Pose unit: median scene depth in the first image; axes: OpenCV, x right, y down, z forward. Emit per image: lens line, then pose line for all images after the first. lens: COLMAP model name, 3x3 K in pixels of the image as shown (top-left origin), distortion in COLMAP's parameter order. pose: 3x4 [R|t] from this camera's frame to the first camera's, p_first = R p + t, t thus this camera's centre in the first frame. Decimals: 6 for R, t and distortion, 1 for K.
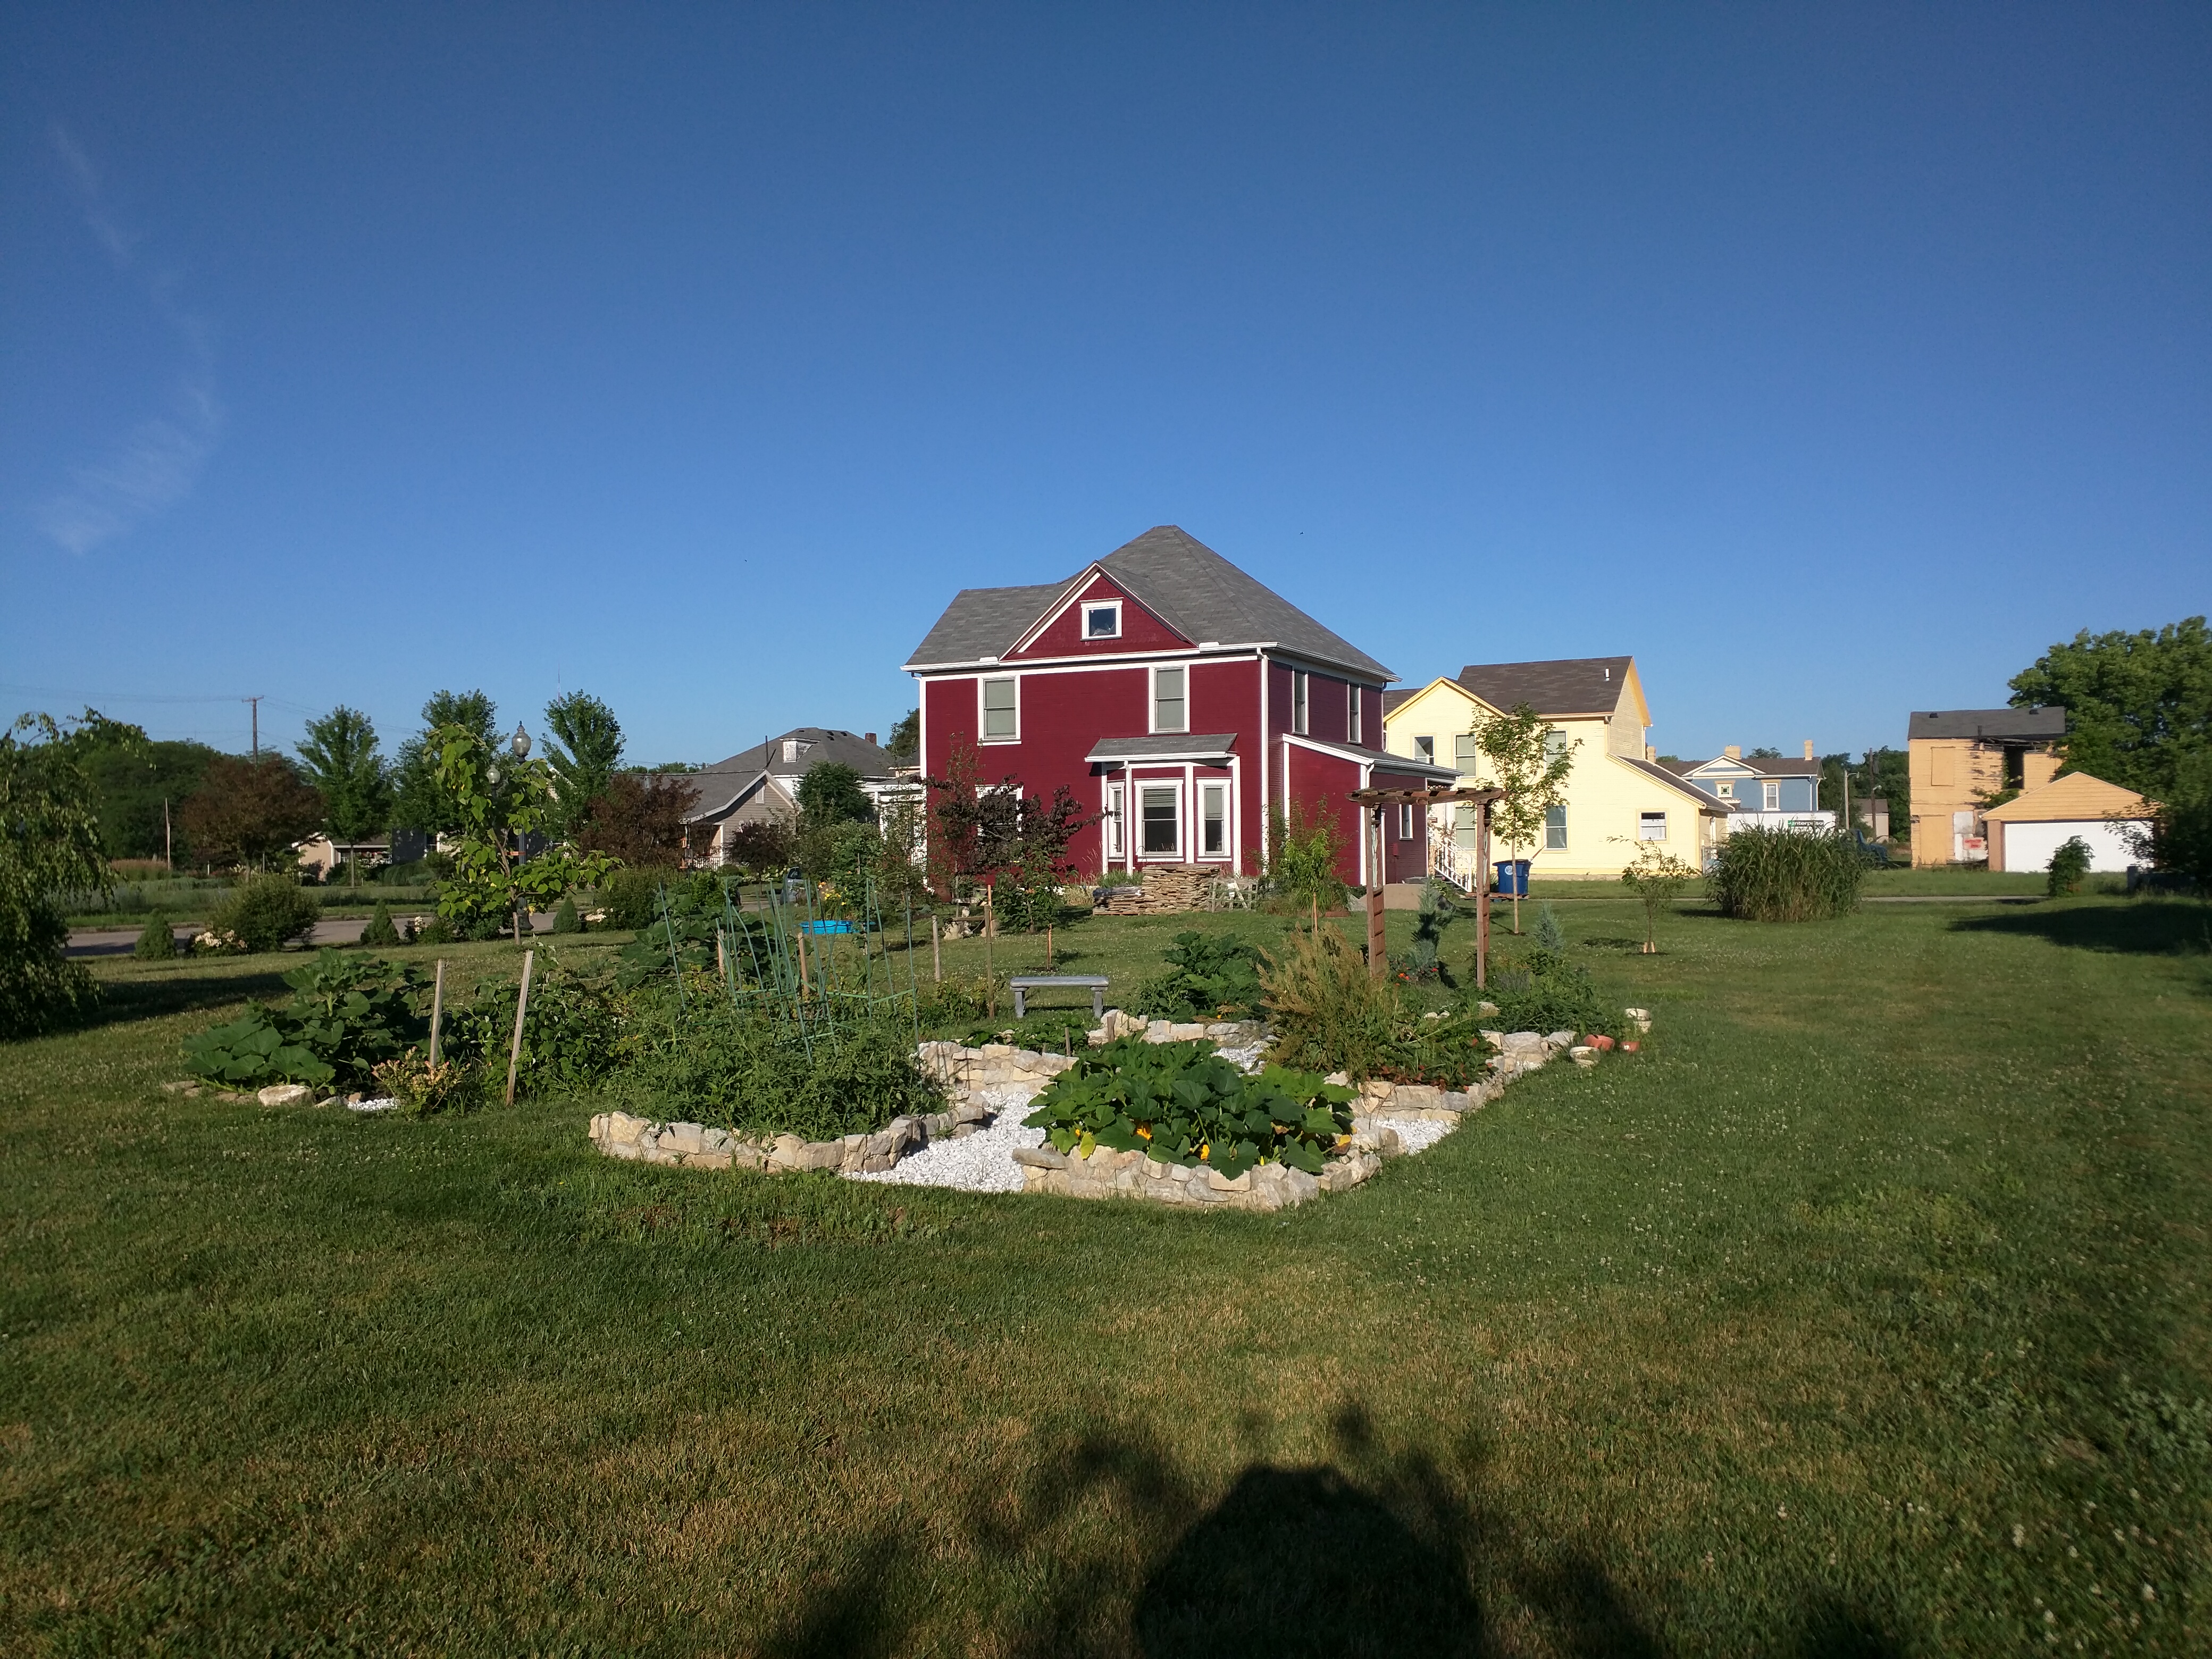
lens RADIAL K [[1751.2, 0, 1106.0], [0, 1751.2, 829.5], [0, 0, 1]] dist [0.098778, -0.258746]
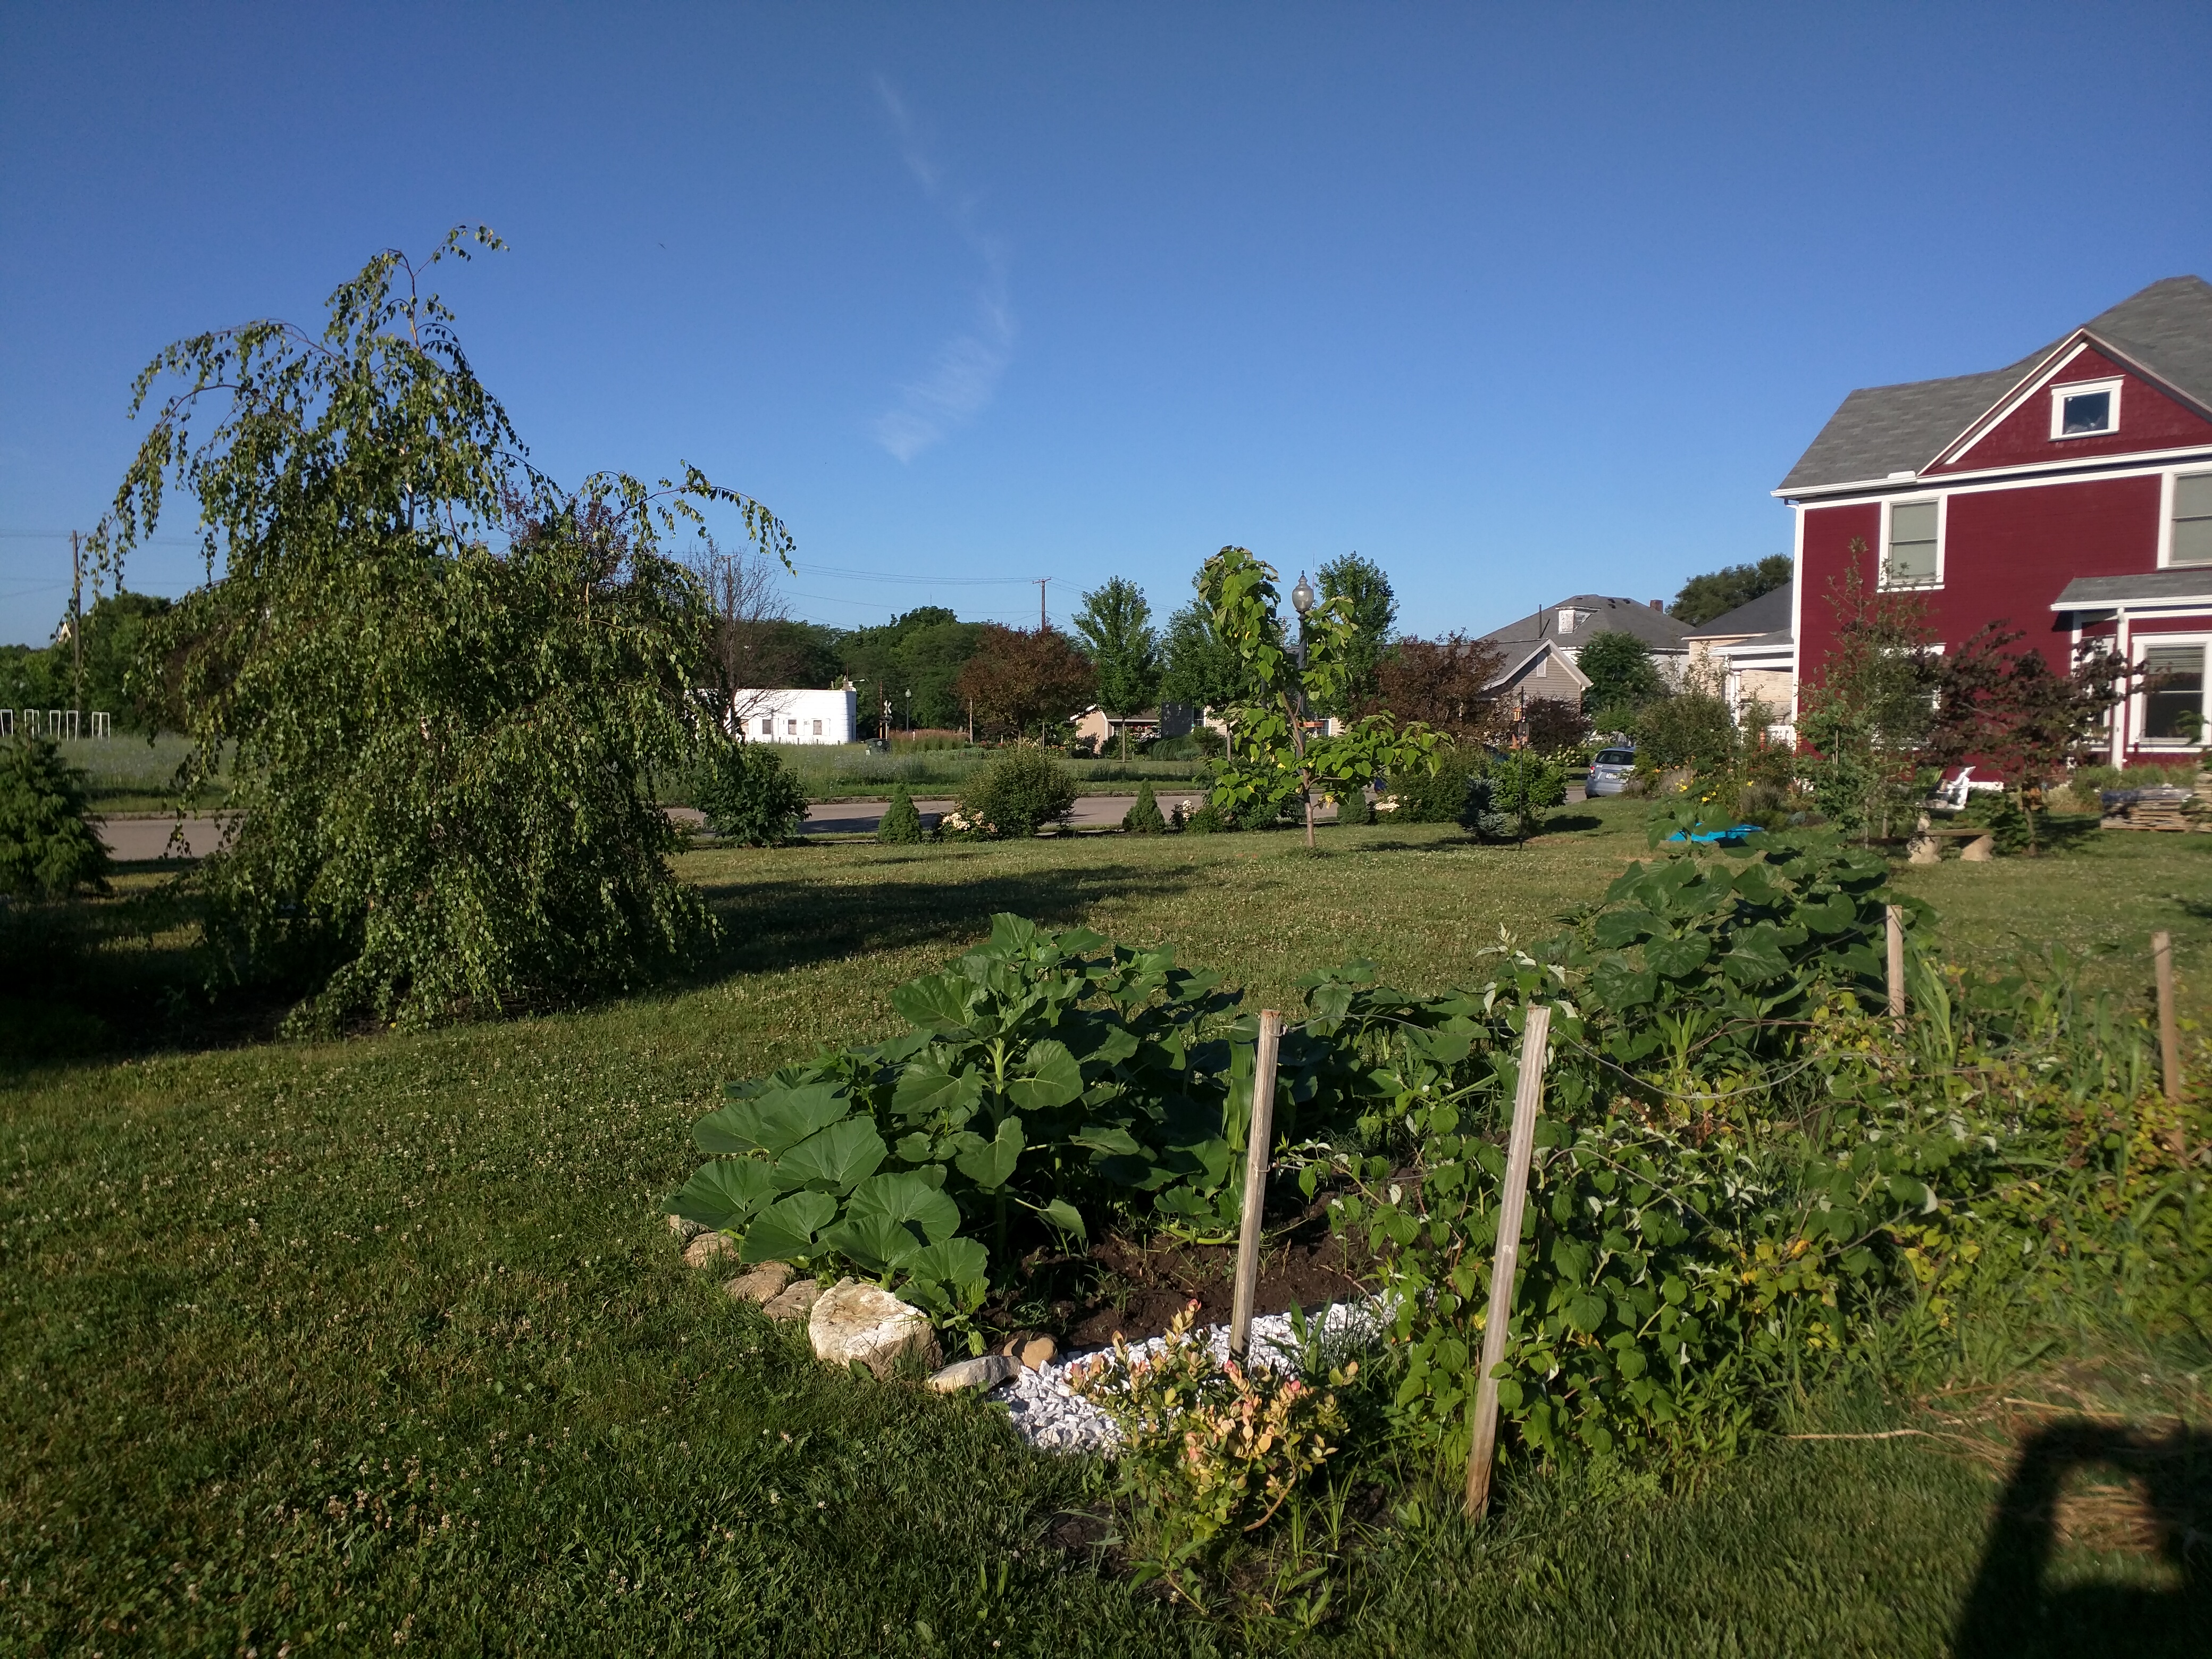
lens RADIAL K [[1781.9, 0, 1057.4], [0, 1781.9, 833.4], [0, 0, 1]] dist [0.002161, 0.000117]
pose [[0.903553, 0.039554, -0.426647, -0.065138], [-0.009862, 0.997386, 0.071580, 0.004004], [0.428363, -0.060469, 0.901581, 0.164301]]
